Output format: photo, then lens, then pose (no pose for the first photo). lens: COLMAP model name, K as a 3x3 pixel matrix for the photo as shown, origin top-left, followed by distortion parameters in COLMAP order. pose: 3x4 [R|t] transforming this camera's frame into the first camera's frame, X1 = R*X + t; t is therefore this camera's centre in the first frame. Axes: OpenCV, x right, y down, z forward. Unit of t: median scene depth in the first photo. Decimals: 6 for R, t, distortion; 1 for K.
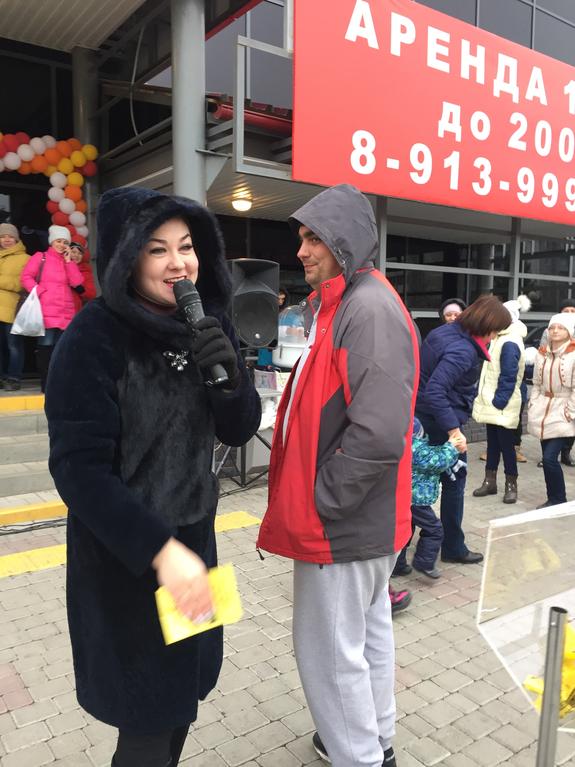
lens RADIAL K [[630.7, 0, 276.9], [0, 630.7, 383.3], [0, 0, 1]] dist [0.072929, -0.086457]
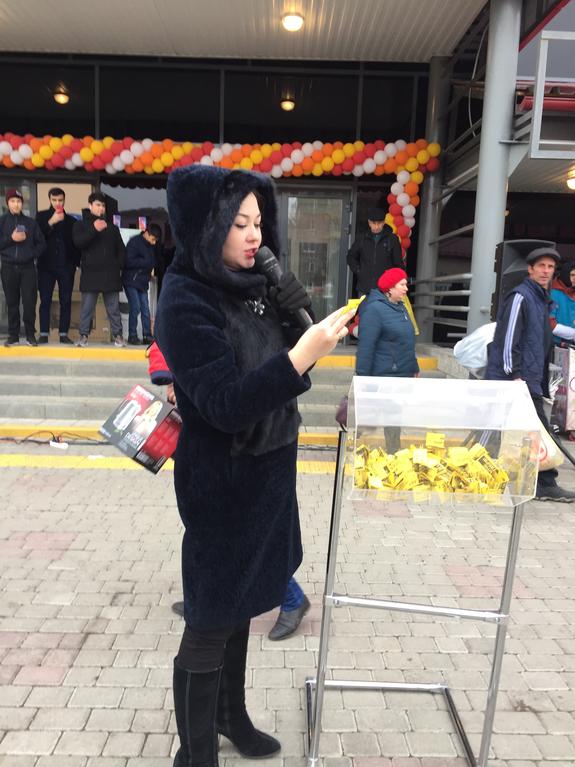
lens RADIAL K [[630.7, 0, 303.1], [0, 630.7, 384.0], [0, 0, 1]] dist [0.072929, -0.086457]
pose [[0.831304, 0.089217, -0.548611, 0.206318], [-0.072274, 0.996004, 0.052457, 0.017130], [0.551099, -0.003958, 0.834430, -0.101639]]
